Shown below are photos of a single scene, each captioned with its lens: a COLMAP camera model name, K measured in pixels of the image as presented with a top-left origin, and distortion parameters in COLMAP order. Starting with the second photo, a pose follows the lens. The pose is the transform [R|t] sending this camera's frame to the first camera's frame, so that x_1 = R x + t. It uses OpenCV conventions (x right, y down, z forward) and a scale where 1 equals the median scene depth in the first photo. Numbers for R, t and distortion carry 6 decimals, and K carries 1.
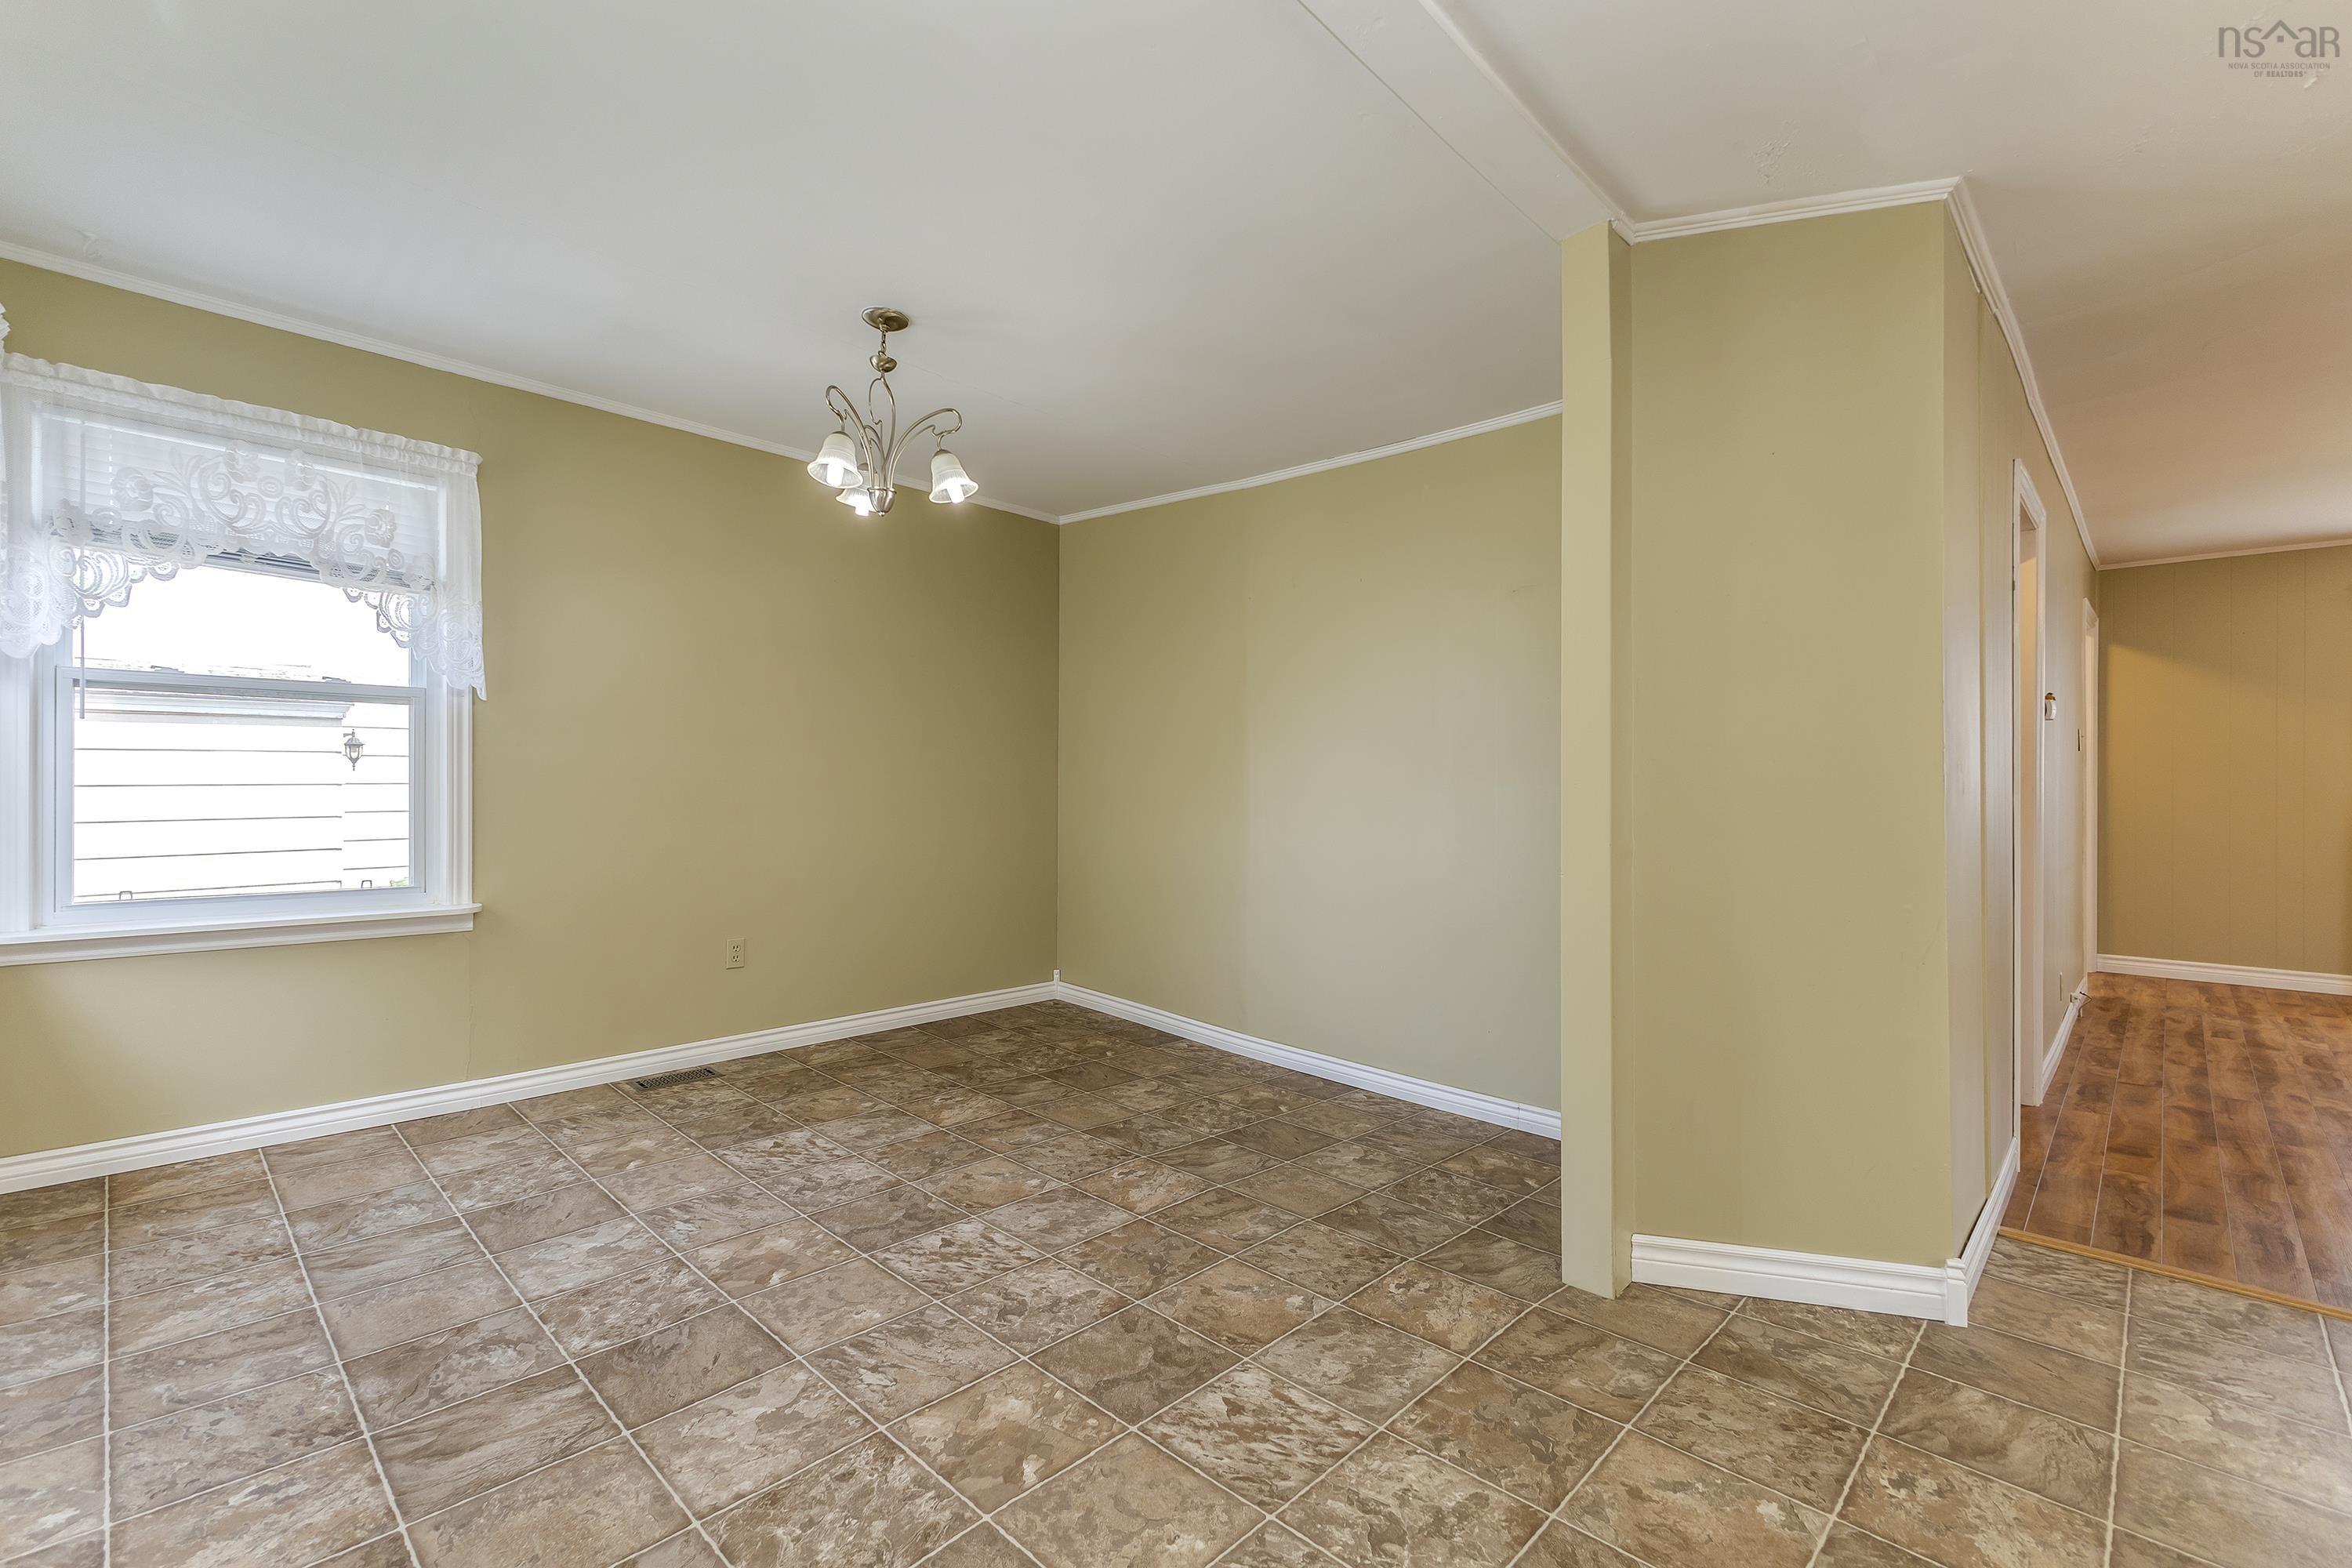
lens RADIAL K [[1053.0, 0, 1176.0], [0, 1053.0, 784.0], [0, 0, 1]] dist [-0.014468, 0.000386]
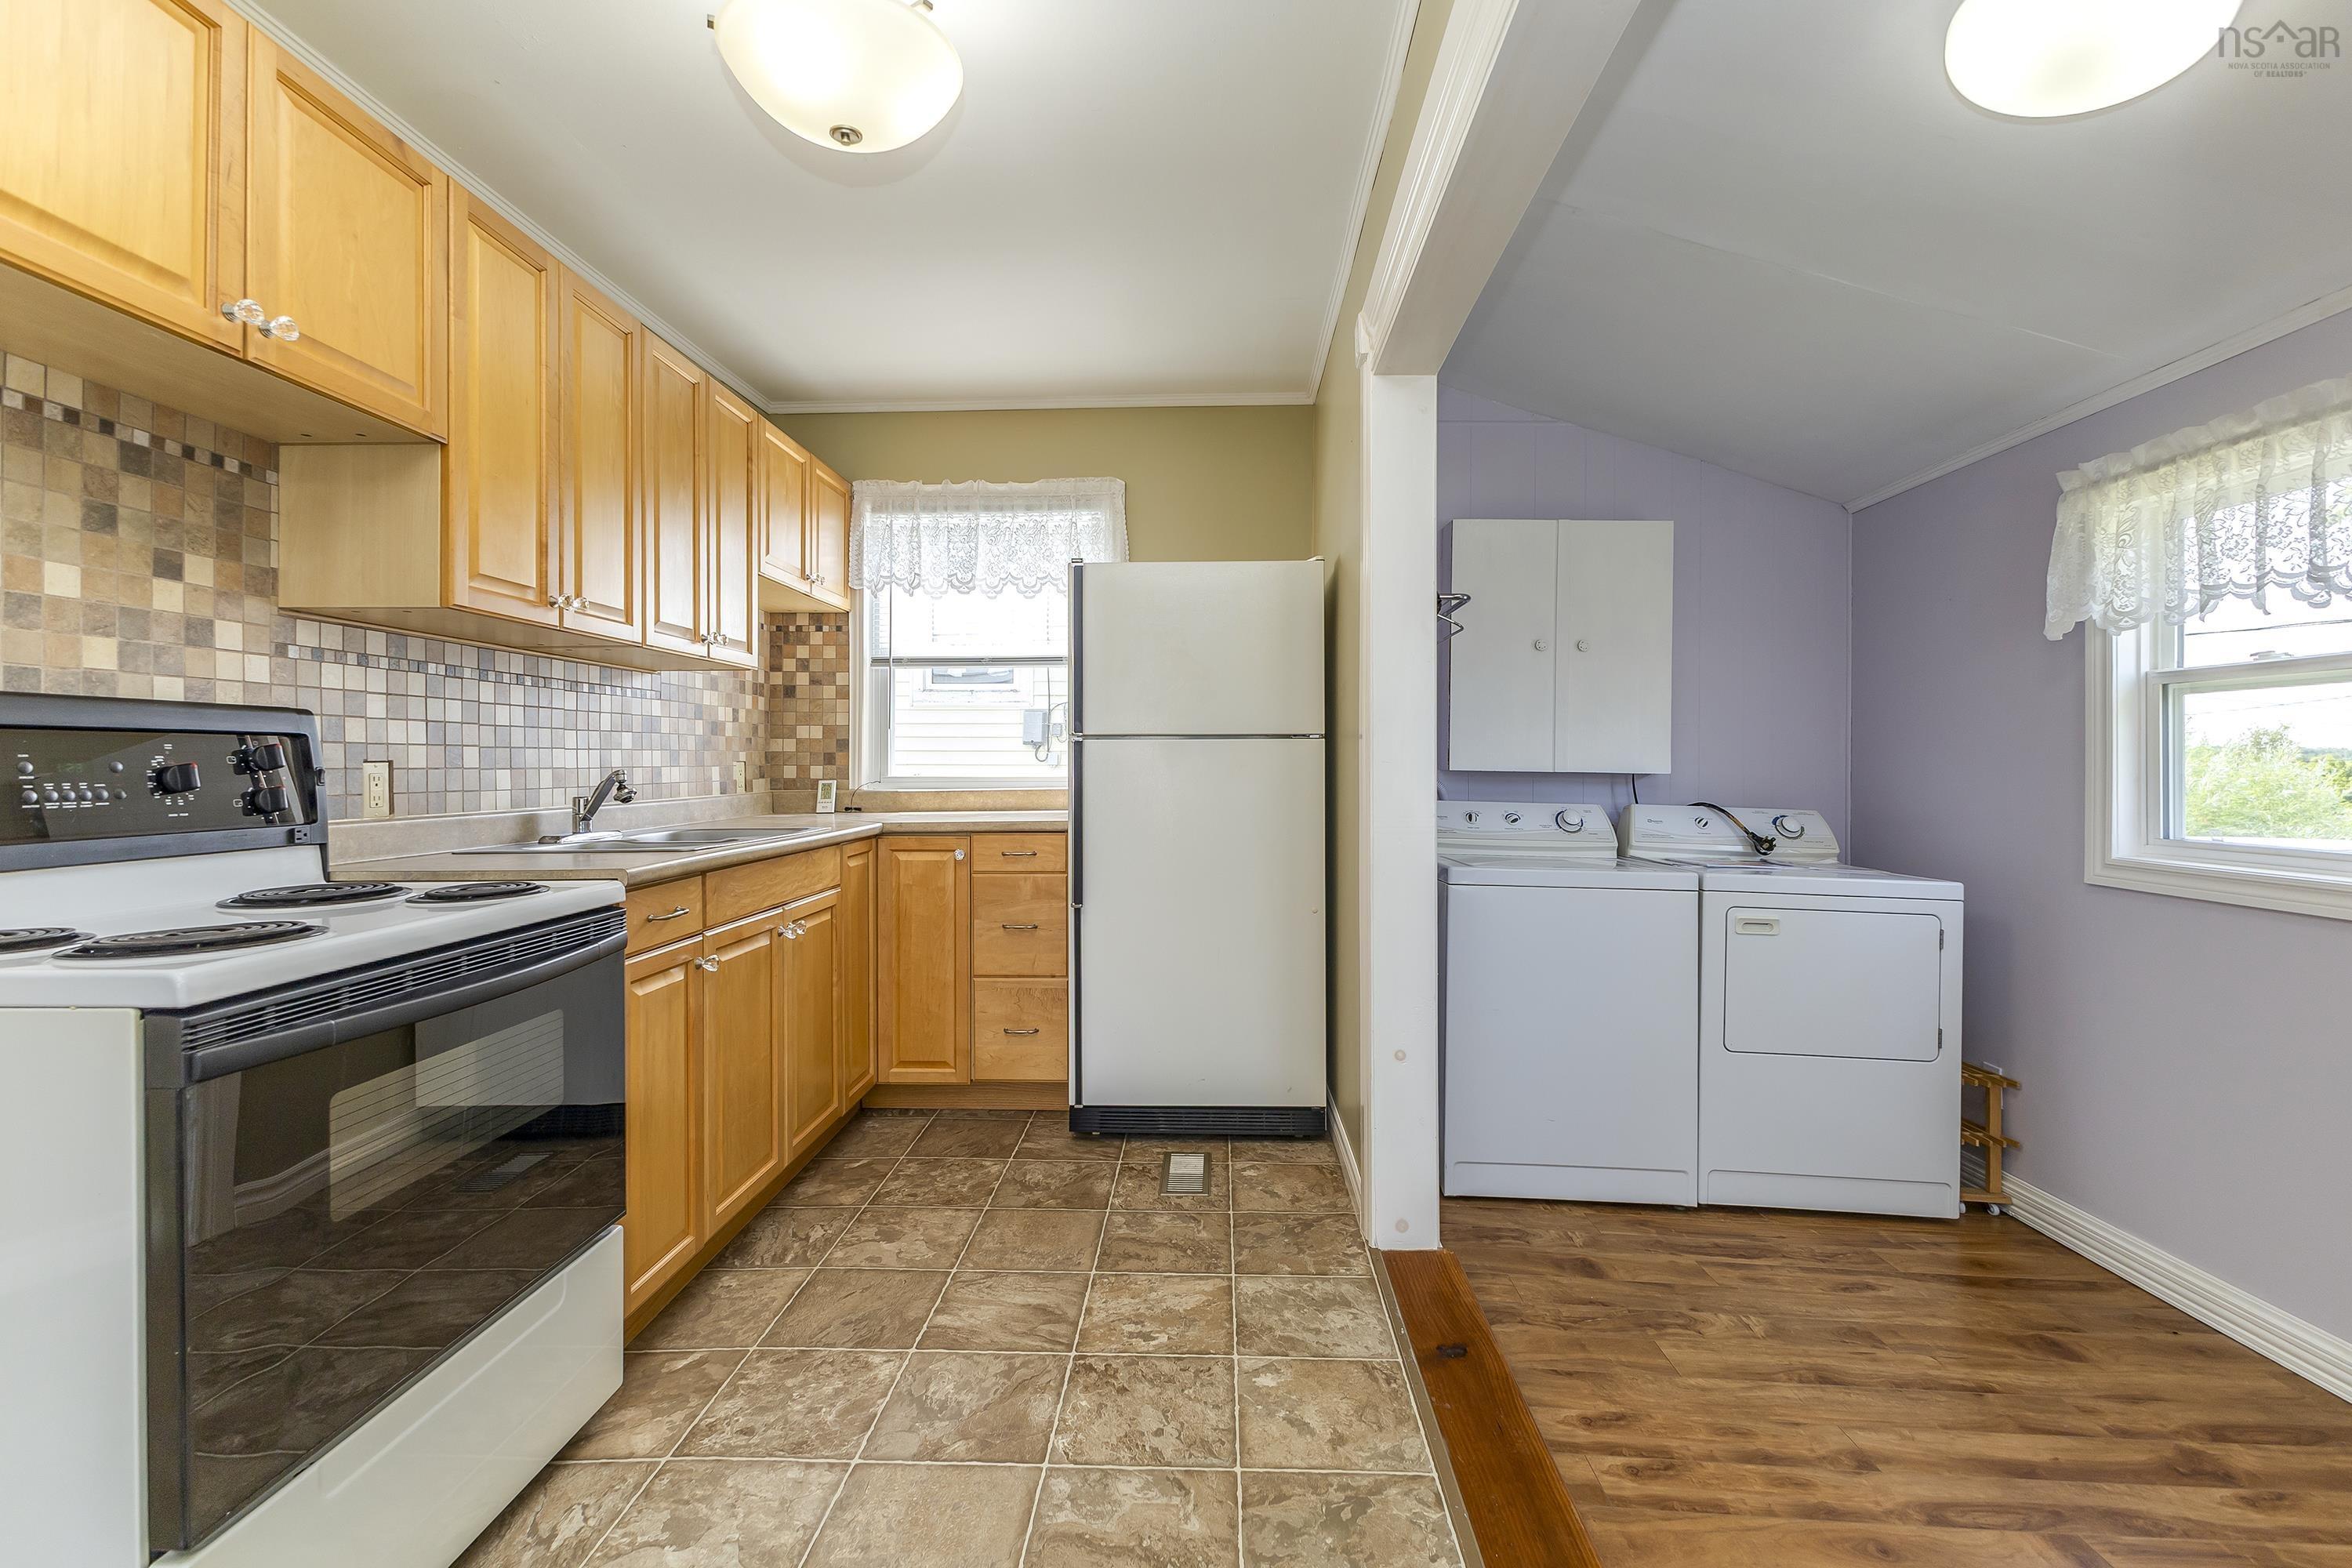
lens RADIAL K [[1088.3, 0, 1175.2], [0, 1088.3, 750.2], [0, 0, 1]] dist [0.000472, -0.000434]
pose [[-0.670324, 0.005206, 0.742050, -1.800034], [0.017028, 0.999820, 0.008368, -0.048335], [-0.741873, 0.018245, -0.670292, 1.758011]]
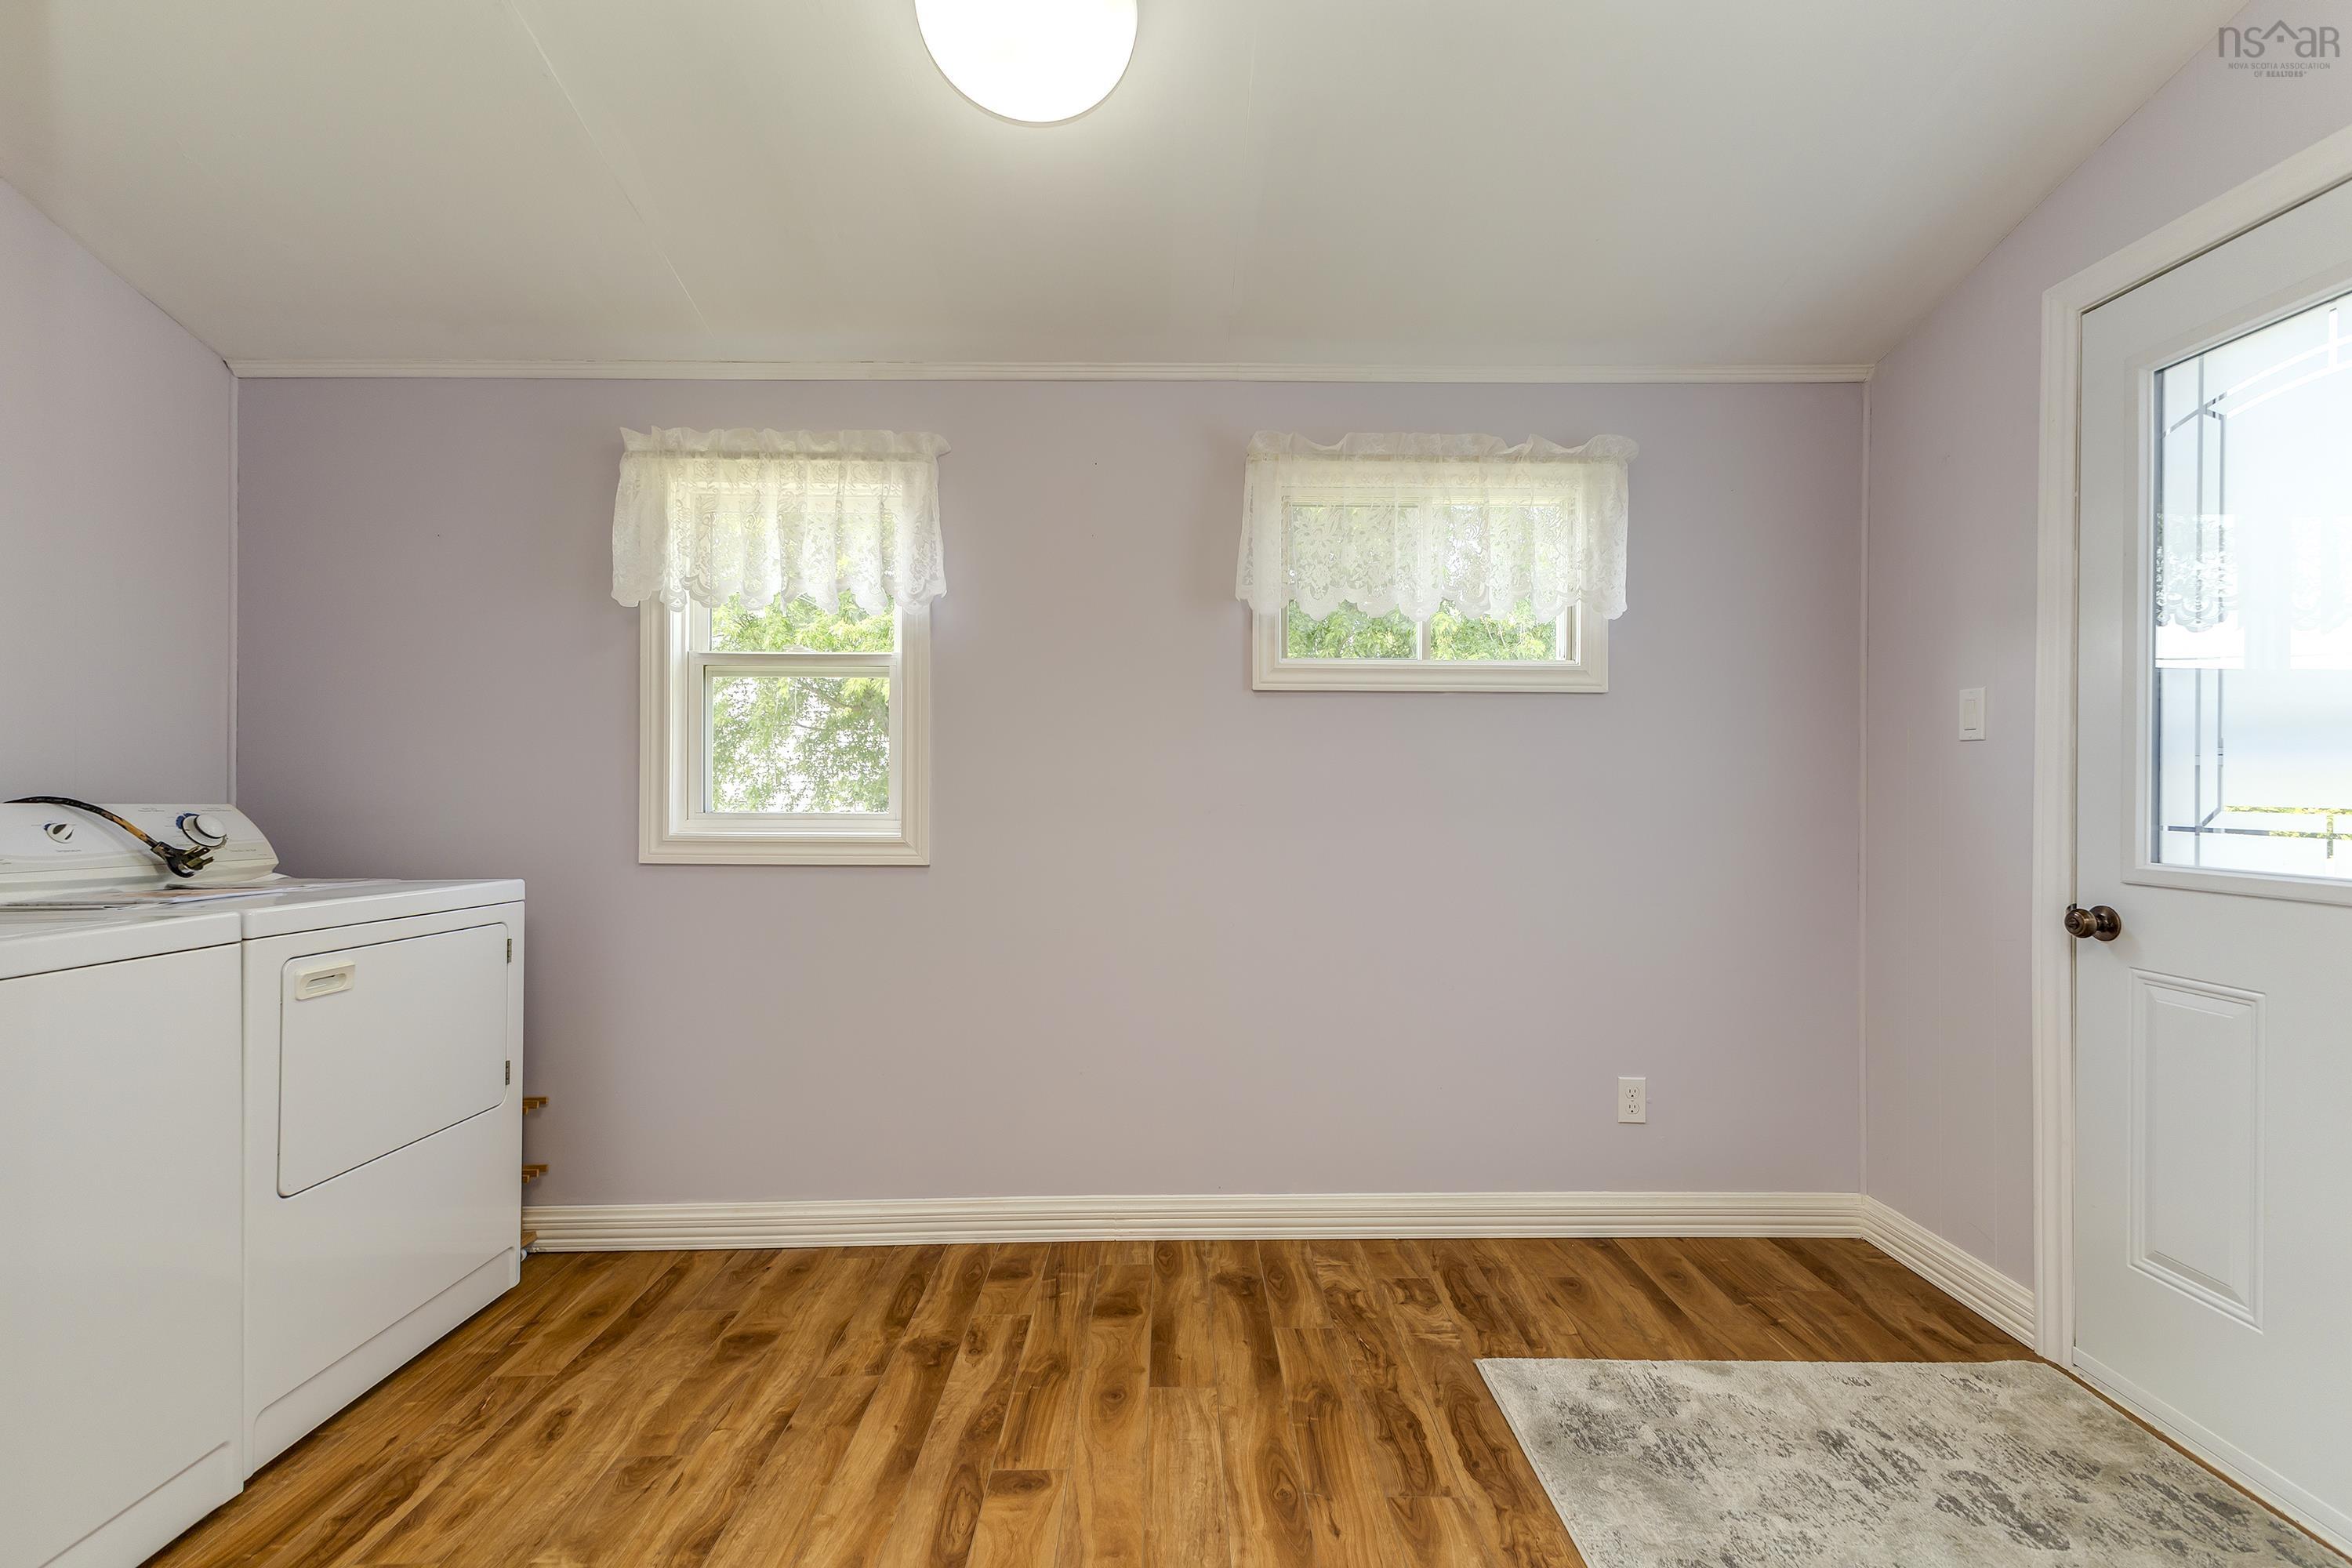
lens RADIAL K [[1018.8, 0, 1181.0], [0, 1018.8, 776.2], [0, 0, 1]] dist [0.001823, 0.000004]
pose [[-0.690708, -0.004068, -0.723122, -1.130773], [-0.024480, 0.999543, 0.017760, 0.004502], [0.722719, 0.029969, -0.690492, 1.332555]]
